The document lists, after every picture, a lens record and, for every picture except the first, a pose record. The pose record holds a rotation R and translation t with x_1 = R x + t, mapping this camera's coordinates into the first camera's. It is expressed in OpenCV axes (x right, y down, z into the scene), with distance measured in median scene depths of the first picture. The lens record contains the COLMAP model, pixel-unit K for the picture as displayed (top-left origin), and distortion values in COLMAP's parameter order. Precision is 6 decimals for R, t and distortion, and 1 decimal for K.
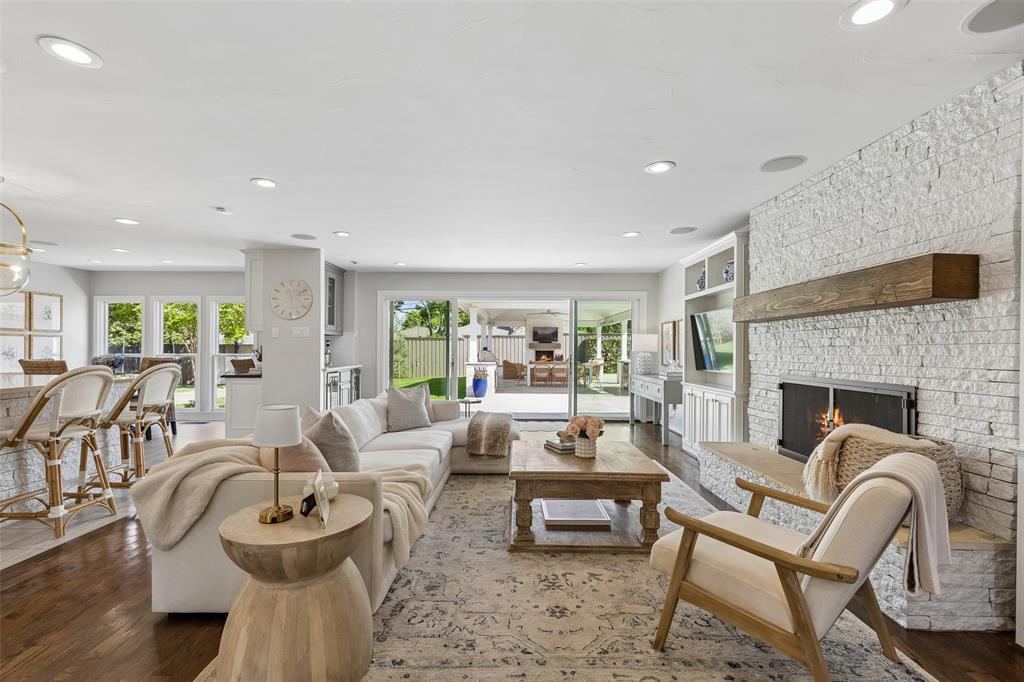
lens RADIAL K [[459.5, 0, 505.1], [0, 459.5, 348.9], [0, 0, 1]] dist [0.009252, -0.001422]
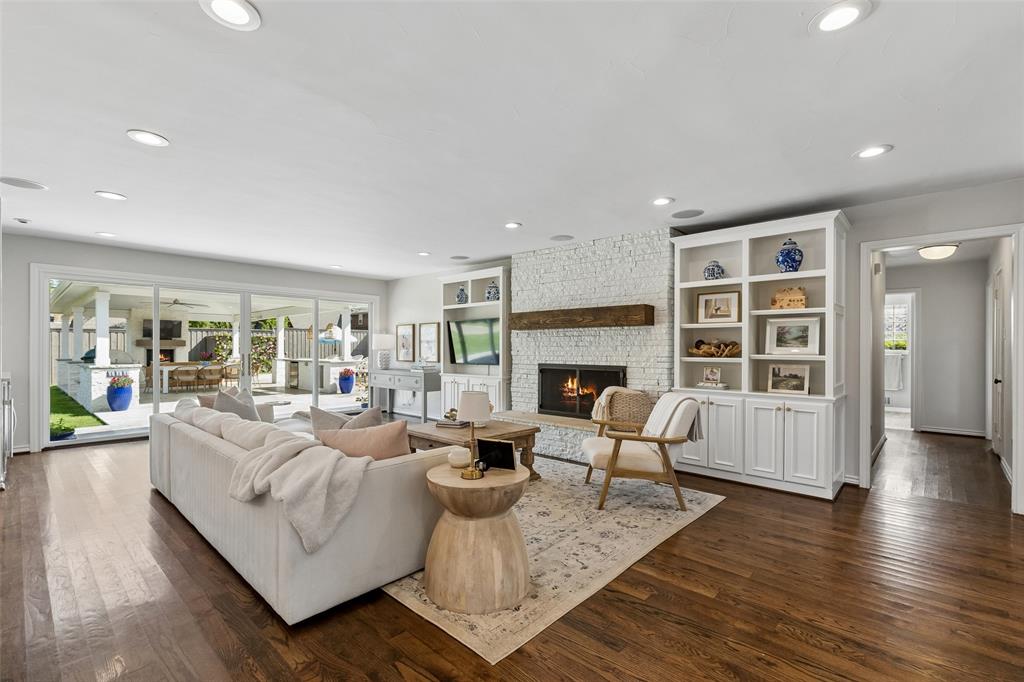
lens RADIAL K [[459.5, 0, 508.6], [0, 459.5, 346.7], [0, 0, 1]] dist [0.009252, -0.001422]
pose [[0.669573, 0.000398, 0.742746, -0.576620], [-0.000177, 1.000000, -0.000376, -0.002132], [-0.742747, 0.000120, 0.669573, 0.014693]]
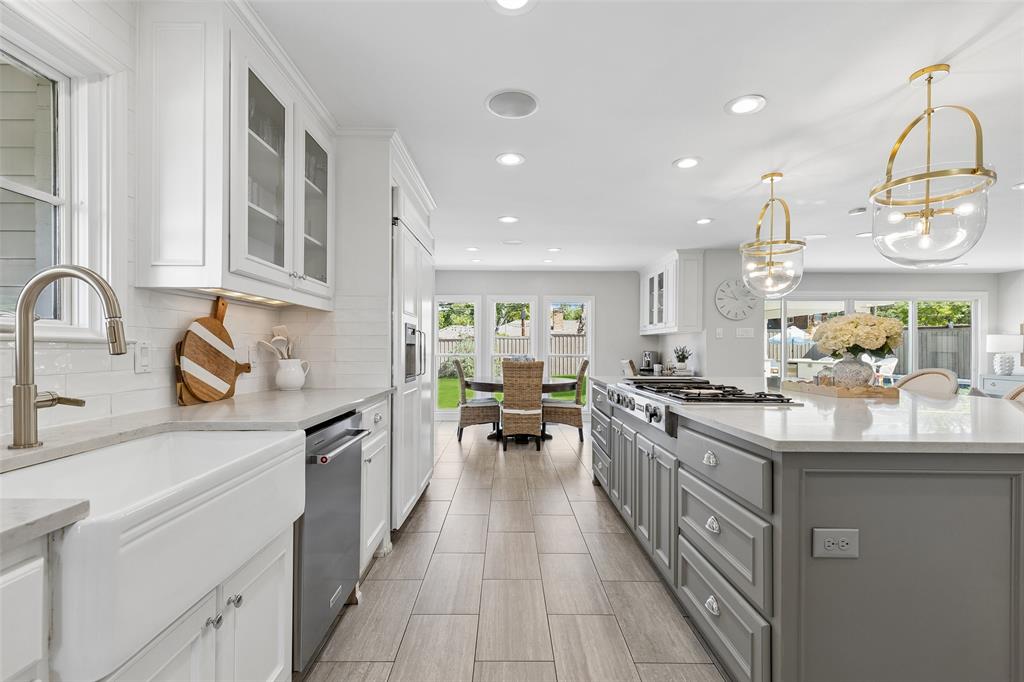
lens RADIAL K [[459.5, 0, 507.8], [0, 459.5, 341.4], [0, 0, 1]] dist [0.009252, -0.001422]
pose [[0.999917, 0.005313, 0.011731, -1.357924], [-0.005172, 0.999915, -0.012000, -0.005361], [-0.011794, 0.011938, 0.999859, 0.024751]]
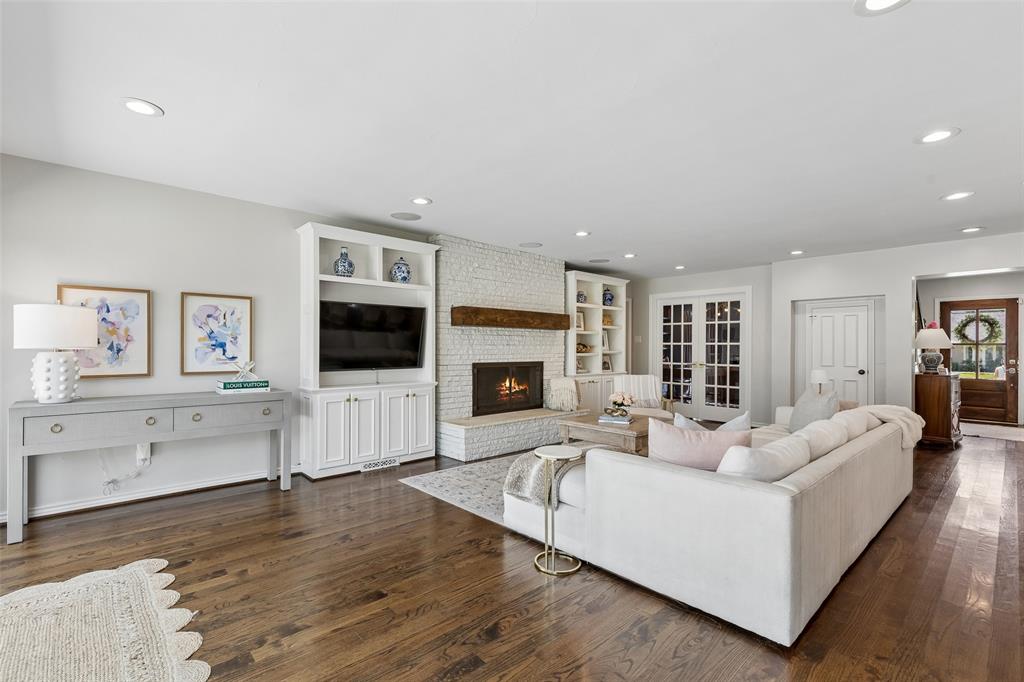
lens RADIAL K [[459.5, 0, 506.0], [0, 459.5, 347.6], [0, 0, 1]] dist [0.009252, -0.001422]
pose [[-0.687183, -0.006536, 0.726455, -0.485065], [-0.006550, 0.999975, 0.002801, 0.000355], [-0.726455, -0.002833, -0.687208, 1.718189]]
